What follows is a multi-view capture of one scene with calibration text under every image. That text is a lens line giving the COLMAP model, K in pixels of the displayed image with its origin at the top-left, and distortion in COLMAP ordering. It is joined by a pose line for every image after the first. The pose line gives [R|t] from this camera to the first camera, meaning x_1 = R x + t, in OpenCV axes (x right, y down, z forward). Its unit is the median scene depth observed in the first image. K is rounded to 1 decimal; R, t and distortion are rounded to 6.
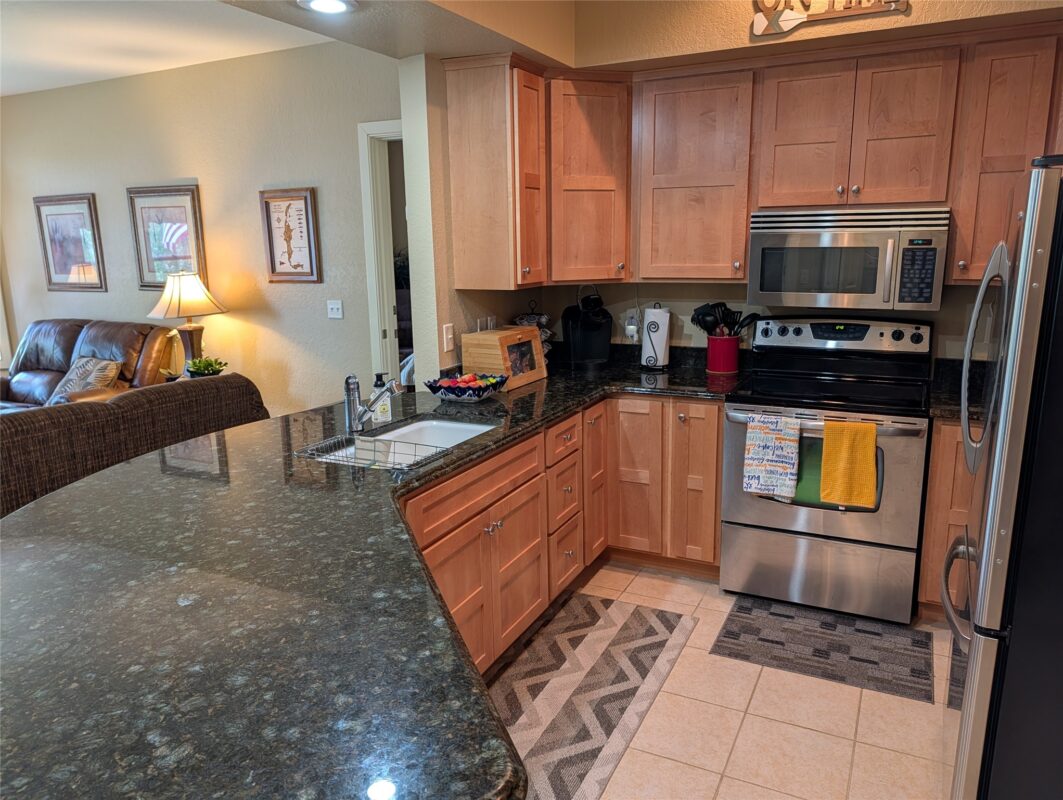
lens RADIAL K [[764.3, 0, 529.6], [0, 764.3, 401.9], [0, 0, 1]] dist [0.030730, -0.026558]
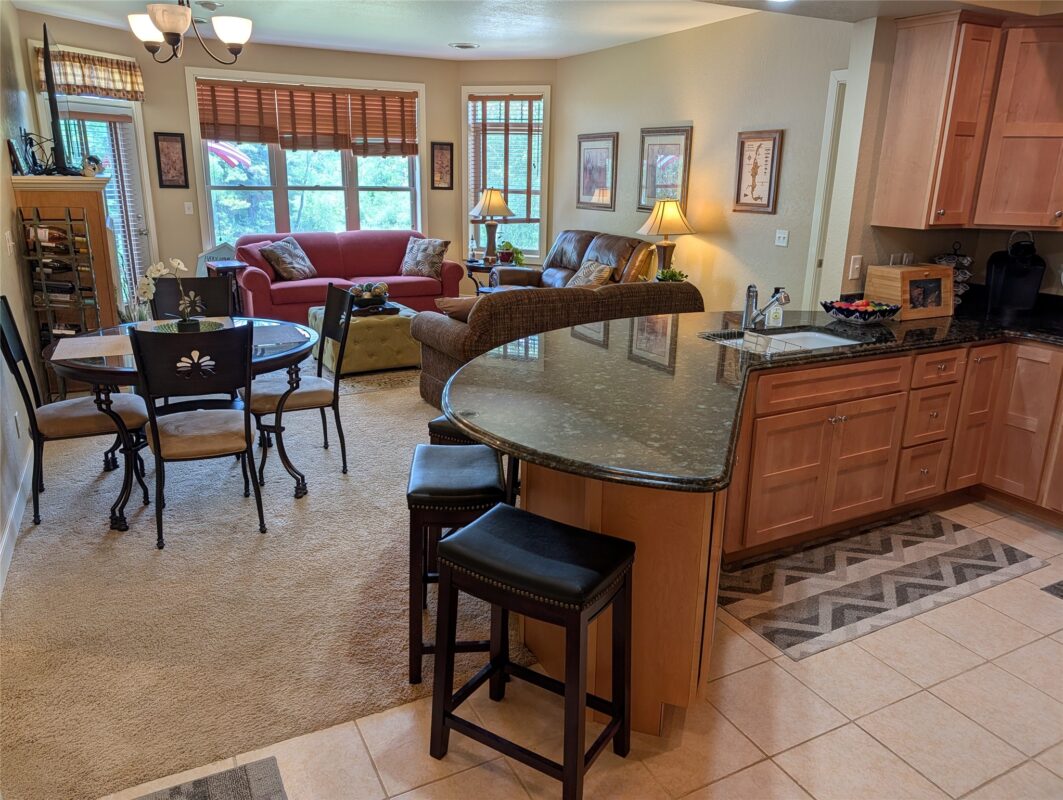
lens RADIAL K [[764.3, 0, 535.9], [0, 764.3, 392.5], [0, 0, 1]] dist [0.030730, -0.026558]
pose [[0.815368, 0.192243, -0.546093, 0.164307], [-0.151405, 0.981238, 0.119367, 0.034302], [0.558795, -0.014647, 0.829177, -0.222984]]
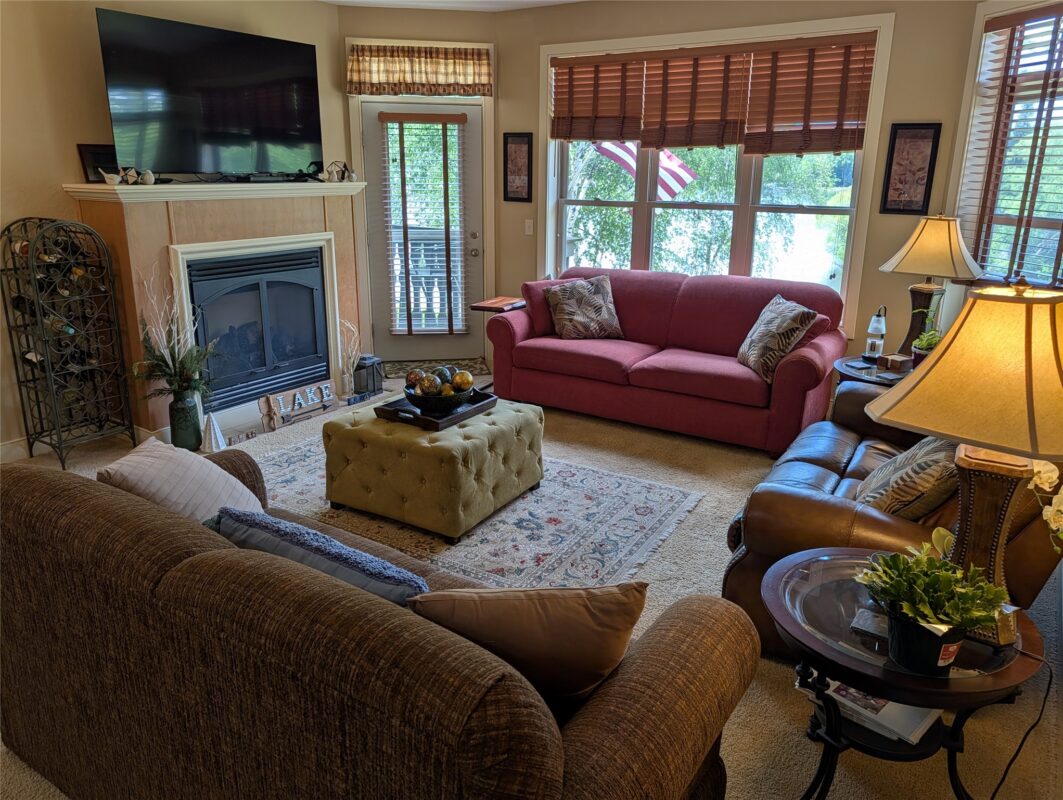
lens RADIAL K [[764.3, 0, 531.2], [0, 764.3, 380.4], [0, 0, 1]] dist [0.030730, -0.026558]
pose [[-0.102175, 0.283526, -0.953506, -0.193759], [-0.213734, 0.929879, 0.299403, -0.267461], [0.971534, 0.234388, -0.034412, 1.201007]]
